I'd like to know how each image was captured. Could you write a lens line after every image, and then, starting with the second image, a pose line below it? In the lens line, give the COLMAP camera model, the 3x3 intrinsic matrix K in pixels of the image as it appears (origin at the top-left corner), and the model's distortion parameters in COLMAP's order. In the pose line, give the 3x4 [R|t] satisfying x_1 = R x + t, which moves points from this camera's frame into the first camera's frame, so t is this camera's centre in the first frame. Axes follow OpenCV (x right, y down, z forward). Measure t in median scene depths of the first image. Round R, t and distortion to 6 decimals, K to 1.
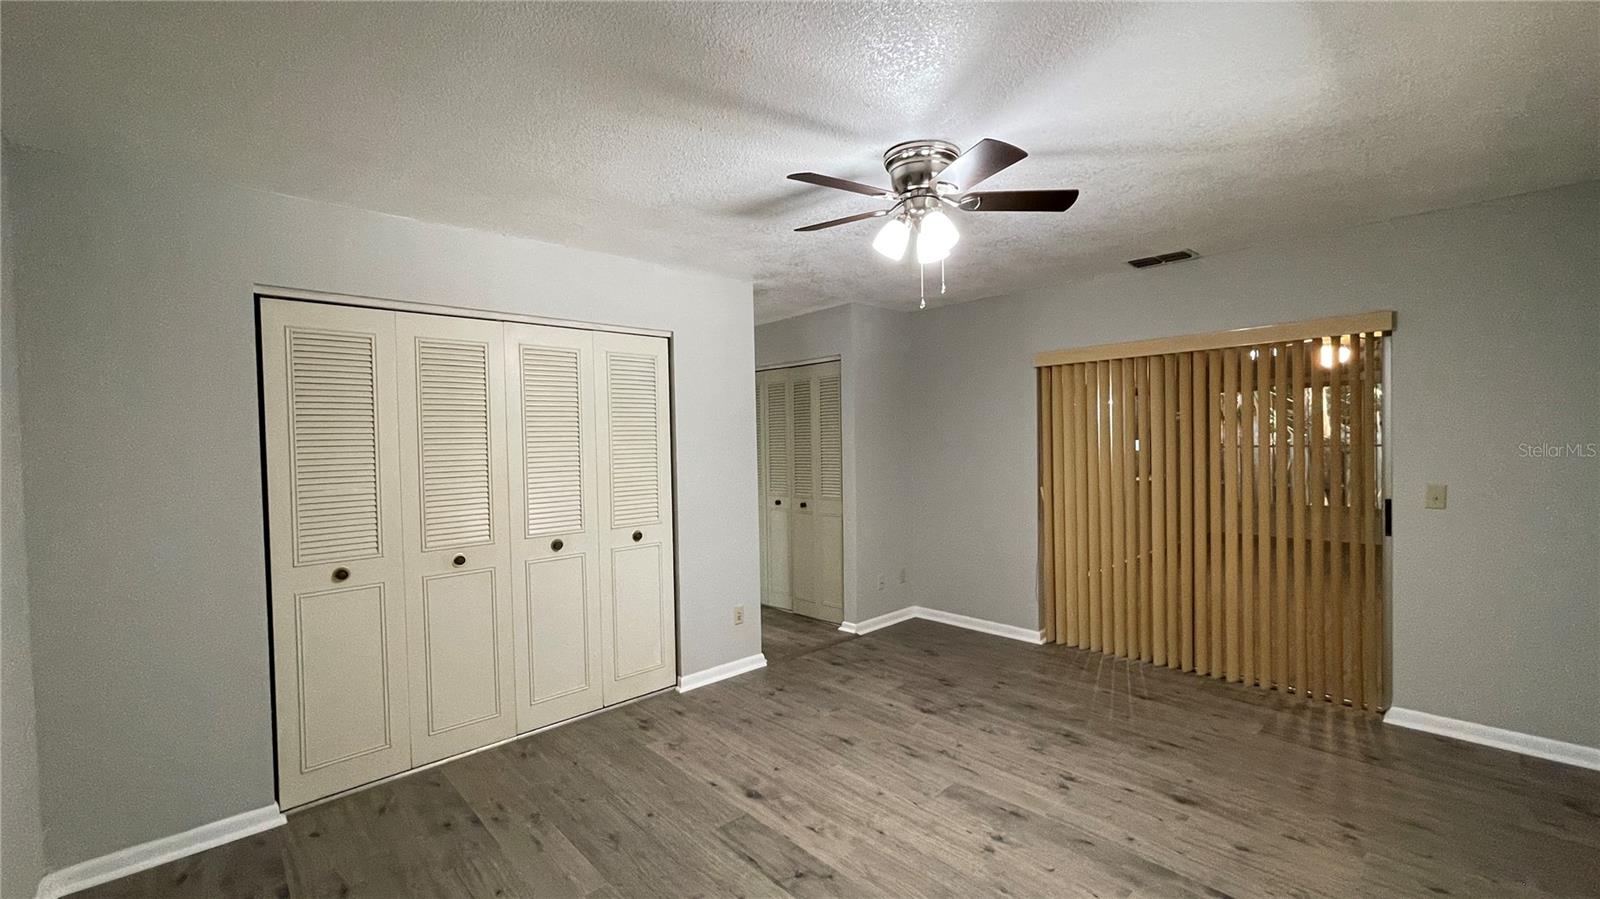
lens RADIAL K [[644.8, 0, 798.7], [0, 644.8, 456.7], [0, 0, 1]] dist [-0.000612, 0.004544]
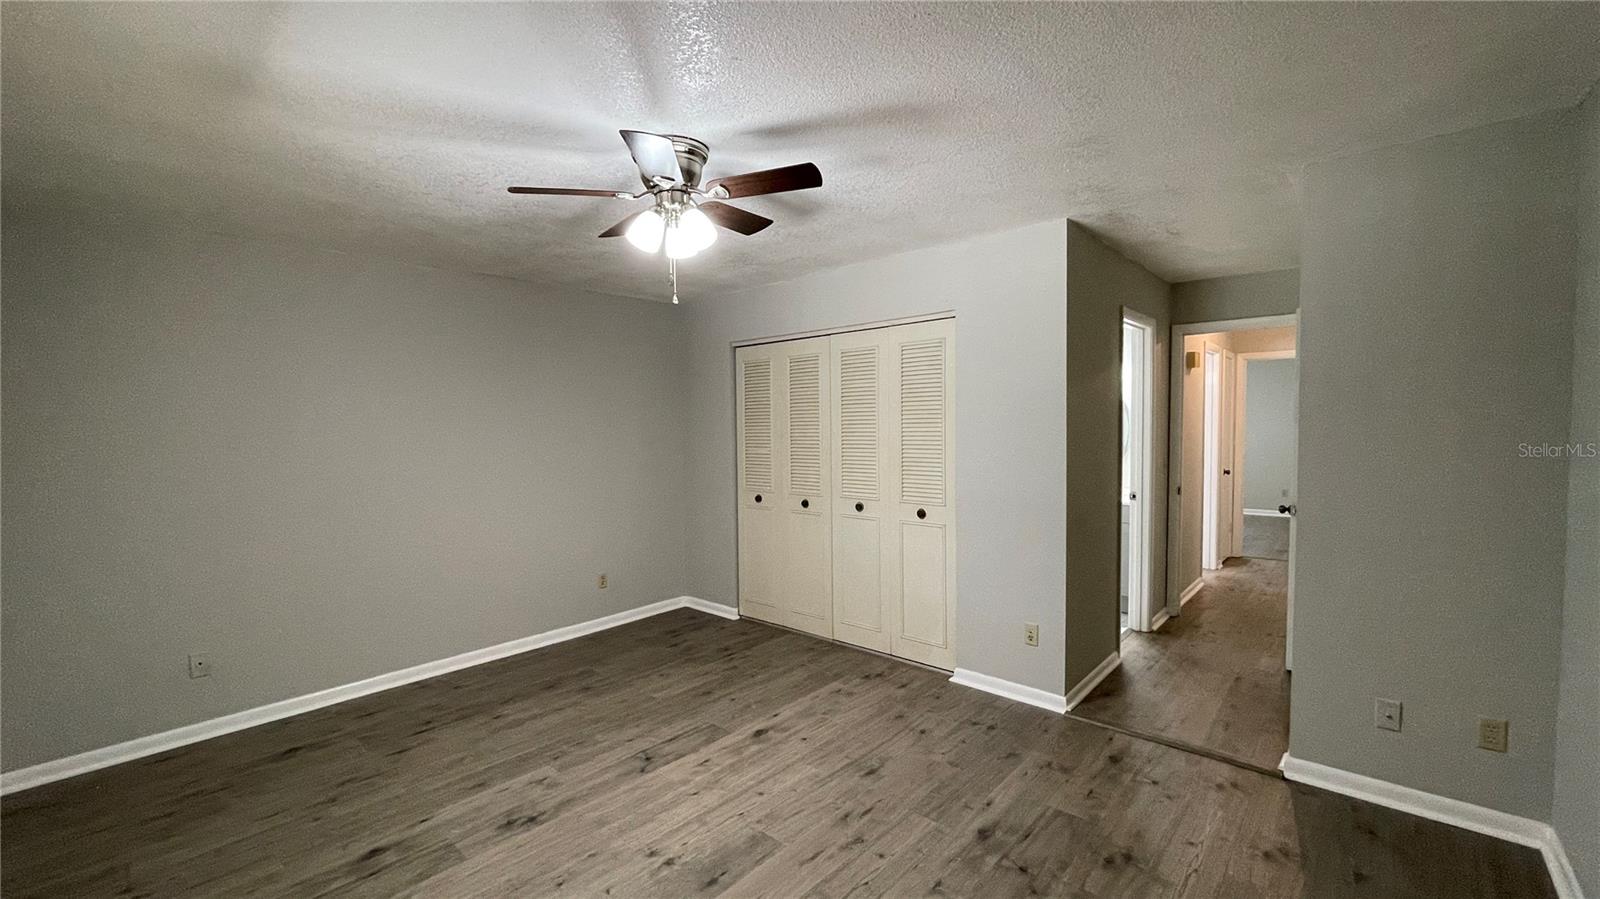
lens RADIAL K [[644.8, 0, 798.7], [0, 644.8, 456.7], [0, 0, 1]] dist [-0.000612, 0.004544]
pose [[0.100548, 0.070938, -0.992400, 1.120031], [-0.015879, 0.997442, 0.069689, -0.060157], [0.994806, 0.008751, 0.101417, 1.000161]]
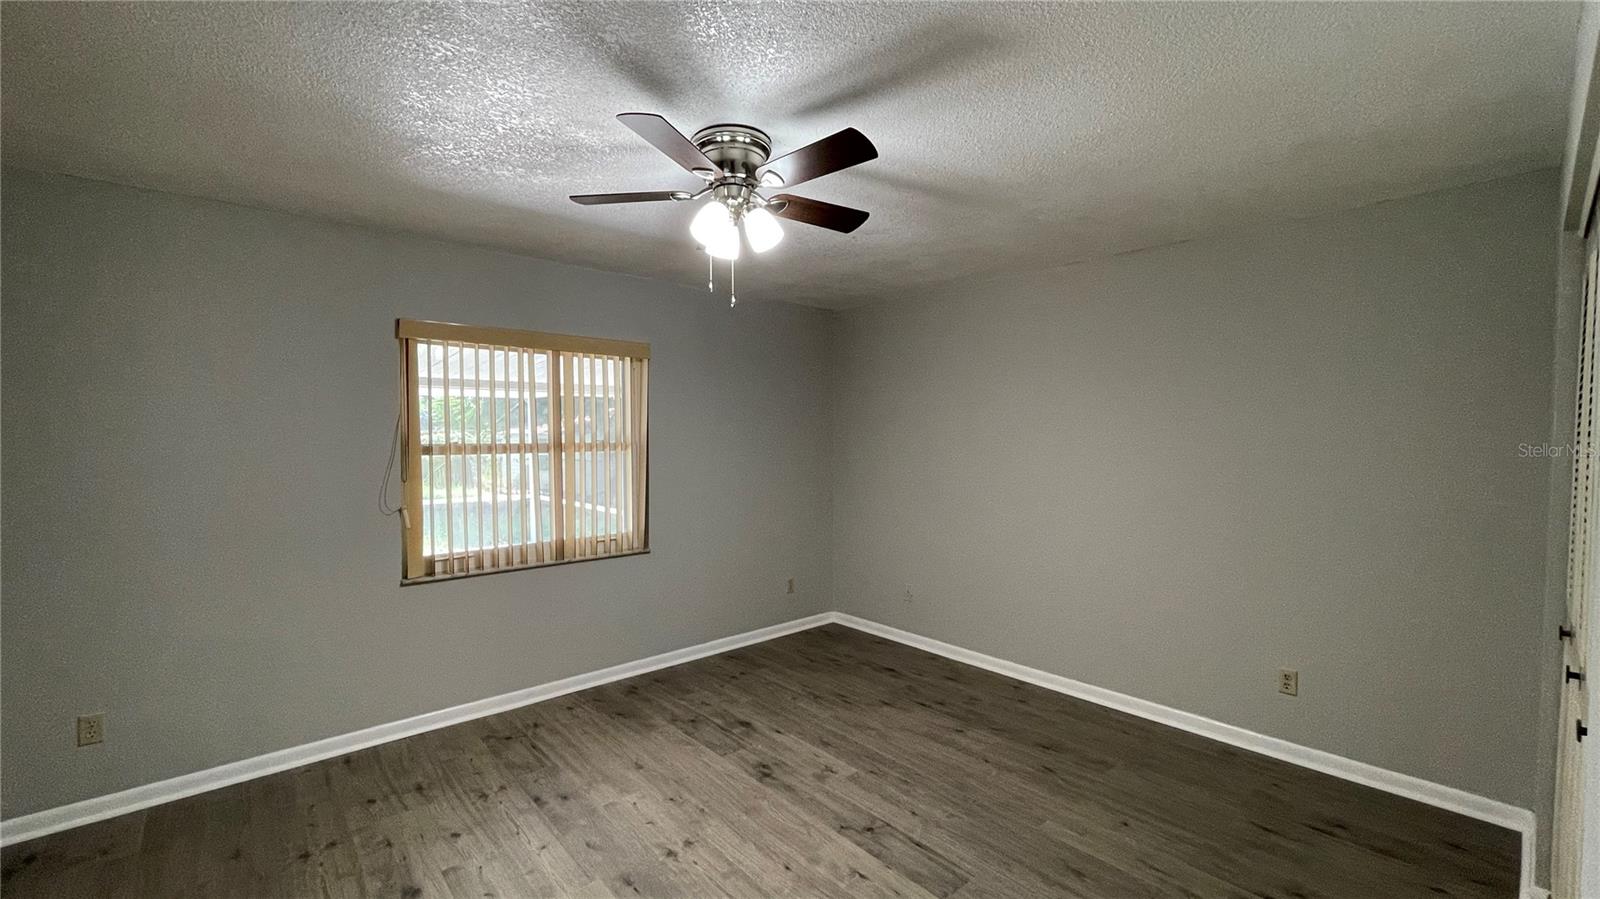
lens RADIAL K [[665.8, 0, 799.0], [0, 665.8, 412.0], [0, 0, 1]] dist [0.001670, 0.001168]
pose [[-0.999750, 0.021605, 0.005796, 0.086194], [0.021627, 0.999759, 0.003676, -0.074411], [-0.005715, 0.003800, -0.999976, 1.850487]]
